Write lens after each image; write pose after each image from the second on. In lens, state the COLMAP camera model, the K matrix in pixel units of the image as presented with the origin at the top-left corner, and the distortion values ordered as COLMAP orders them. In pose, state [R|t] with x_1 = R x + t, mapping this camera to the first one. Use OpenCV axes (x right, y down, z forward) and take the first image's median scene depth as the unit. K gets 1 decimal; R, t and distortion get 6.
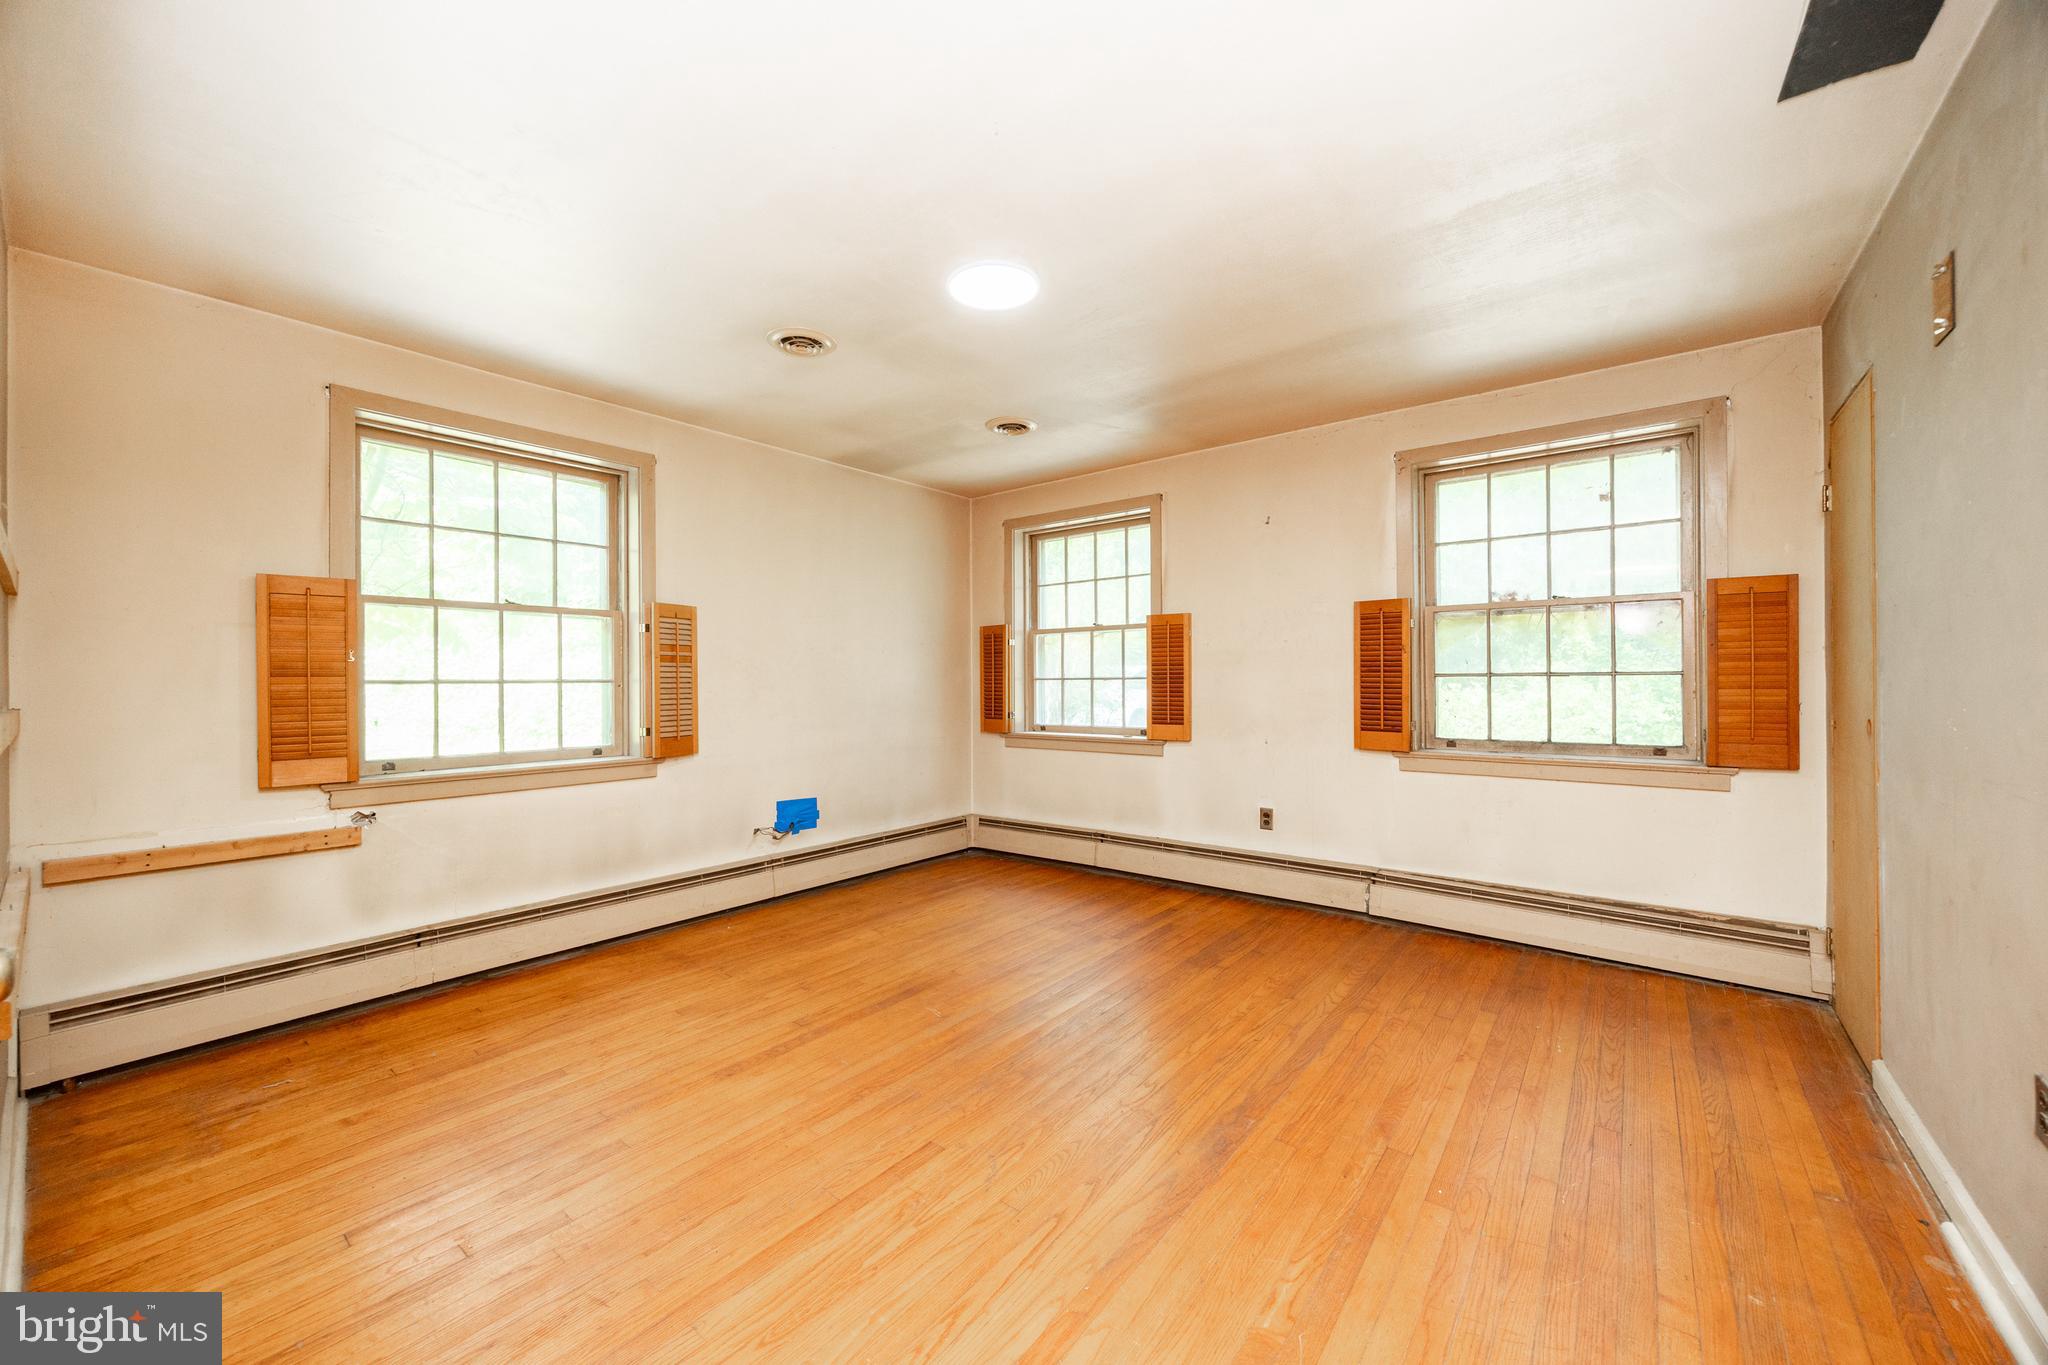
lens RADIAL K [[774.3, 0, 1019.3], [0, 774.3, 677.7], [0, 0, 1]] dist [-0.003794, 0.000109]
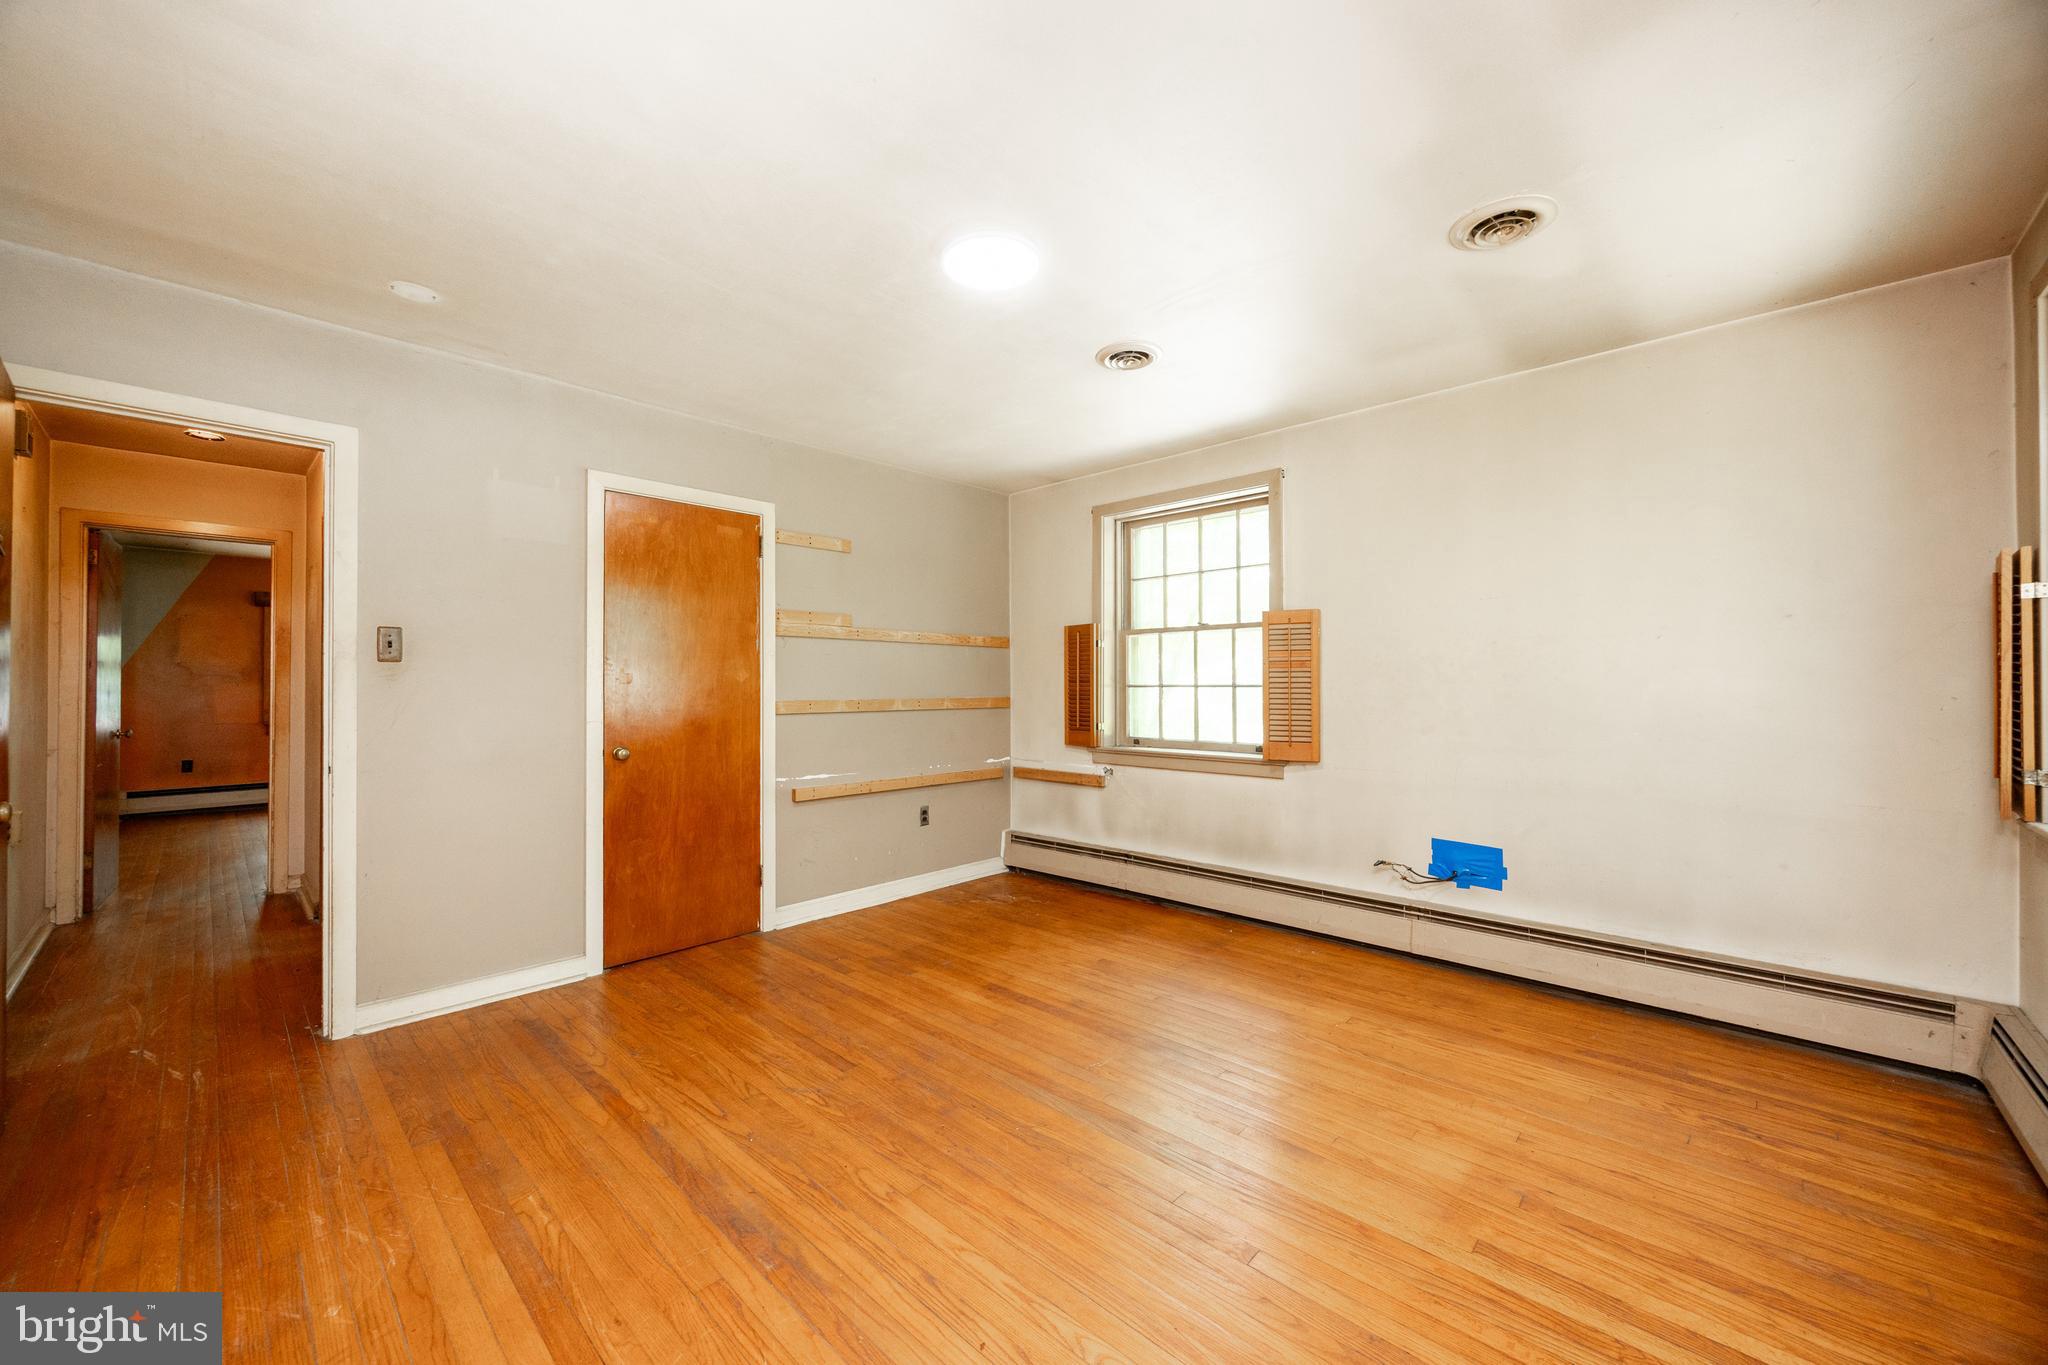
lens RADIAL K [[774.3, 0, 1019.3], [0, 774.3, 677.7], [0, 0, 1]] dist [-0.003794, 0.000109]
pose [[-0.082969, -0.005987, -0.996534, 0.664920], [0.004410, 0.999970, -0.006375, -0.001662], [0.996542, -0.004924, -0.082940, 0.834787]]
